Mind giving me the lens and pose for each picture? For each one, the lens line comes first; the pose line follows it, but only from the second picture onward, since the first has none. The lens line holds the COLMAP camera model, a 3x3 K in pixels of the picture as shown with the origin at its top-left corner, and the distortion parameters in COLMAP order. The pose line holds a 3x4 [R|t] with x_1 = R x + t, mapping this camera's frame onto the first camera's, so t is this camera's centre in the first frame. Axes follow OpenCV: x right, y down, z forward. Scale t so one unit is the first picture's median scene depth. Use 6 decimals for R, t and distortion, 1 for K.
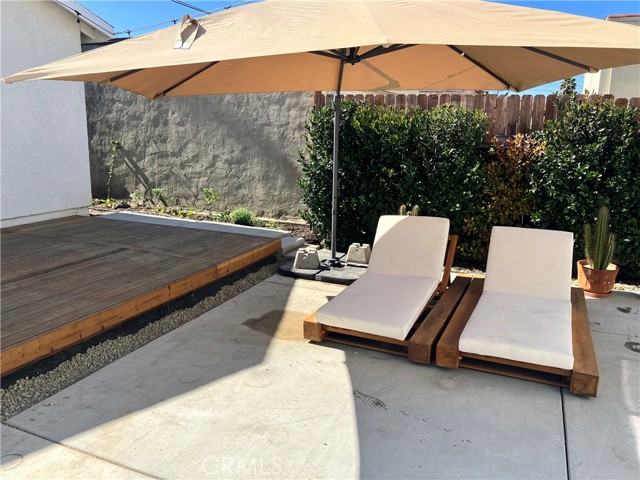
lens RADIAL K [[522.8, 0, 320.1], [0, 522.8, 230.4], [0, 0, 1]] dist [0.043956, -0.049242]
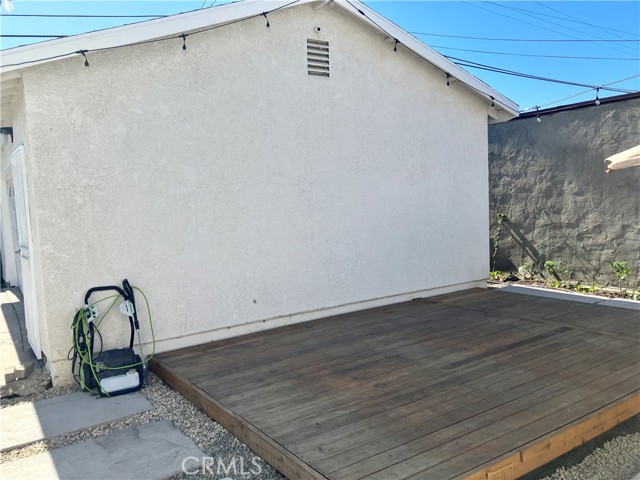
lens RADIAL K [[522.8, 0, 320.1], [0, 522.8, 230.4], [0, 0, 1]] dist [0.043956, -0.049242]
pose [[0.849191, -0.023693, -0.527554, -0.159742], [-0.043930, 0.992361, -0.115281, -0.006907], [0.526256, 0.121071, 0.841663, -0.034458]]
